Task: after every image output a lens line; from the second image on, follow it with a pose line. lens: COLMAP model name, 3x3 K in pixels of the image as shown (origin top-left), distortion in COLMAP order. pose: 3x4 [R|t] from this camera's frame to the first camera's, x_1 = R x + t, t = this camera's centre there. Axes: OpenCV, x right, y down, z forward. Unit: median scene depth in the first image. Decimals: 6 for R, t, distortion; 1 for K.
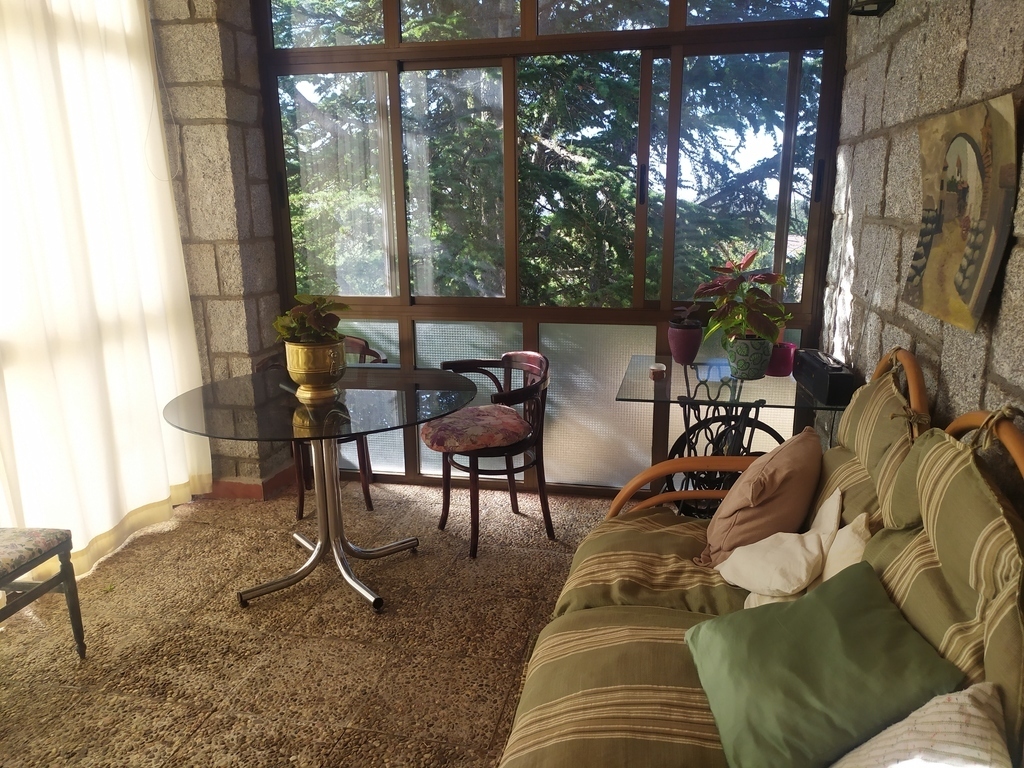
lens RADIAL K [[748.7, 0, 543.8], [0, 748.7, 415.5], [0, 0, 1]] dist [0.040529, -0.037726]
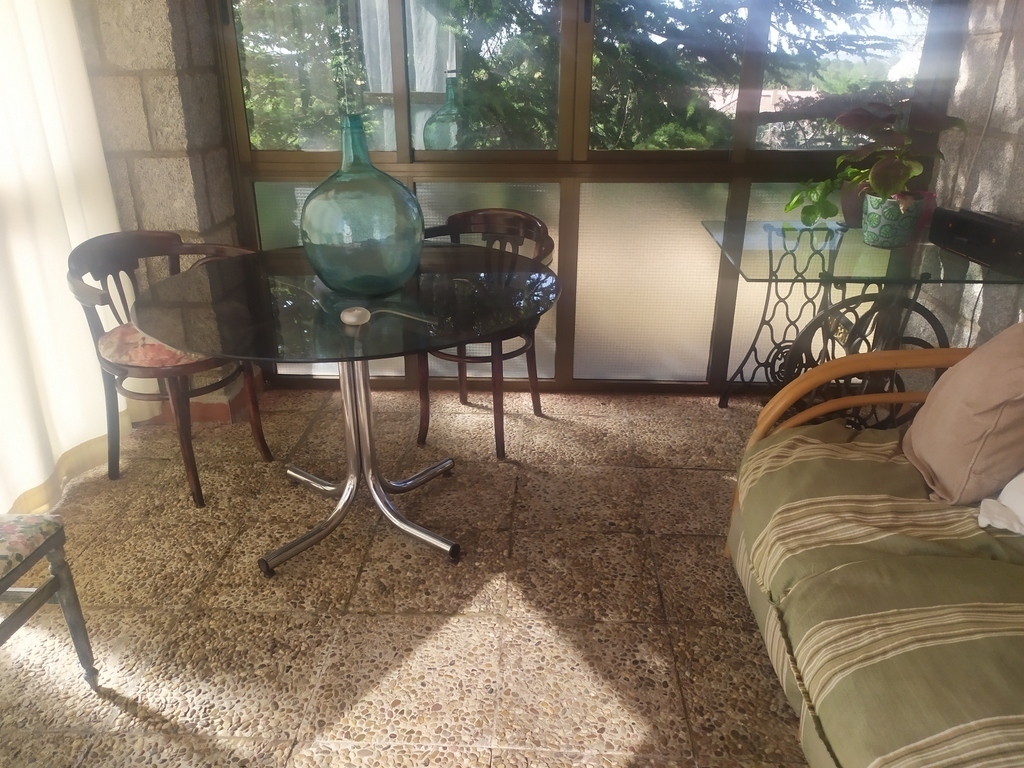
lens RADIAL K [[765.2, 0, 512.0], [0, 765.2, 384.0], [0, 0, 1]] dist [0.058708, -0.053256]
pose [[0.988300, -0.058275, 0.140948, -0.223408], [0.039169, 0.990110, 0.134717, -0.026341], [-0.147404, -0.127620, 0.980808, 0.205804]]
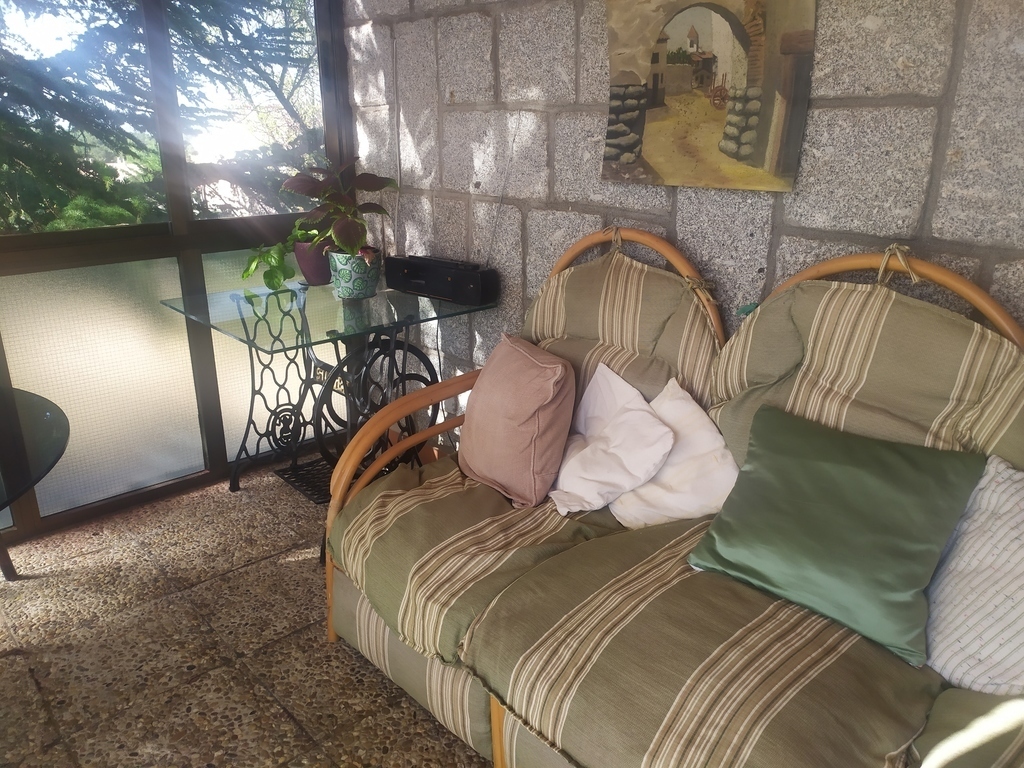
lens RADIAL K [[765.2, 0, 512.0], [0, 765.2, 384.0], [0, 0, 1]] dist [0.058708, -0.053256]
pose [[0.602645, -0.259023, 0.754802, -0.287074], [0.220374, 0.963093, 0.154552, -0.047293], [-0.766978, 0.073199, 0.637485, 0.292095]]
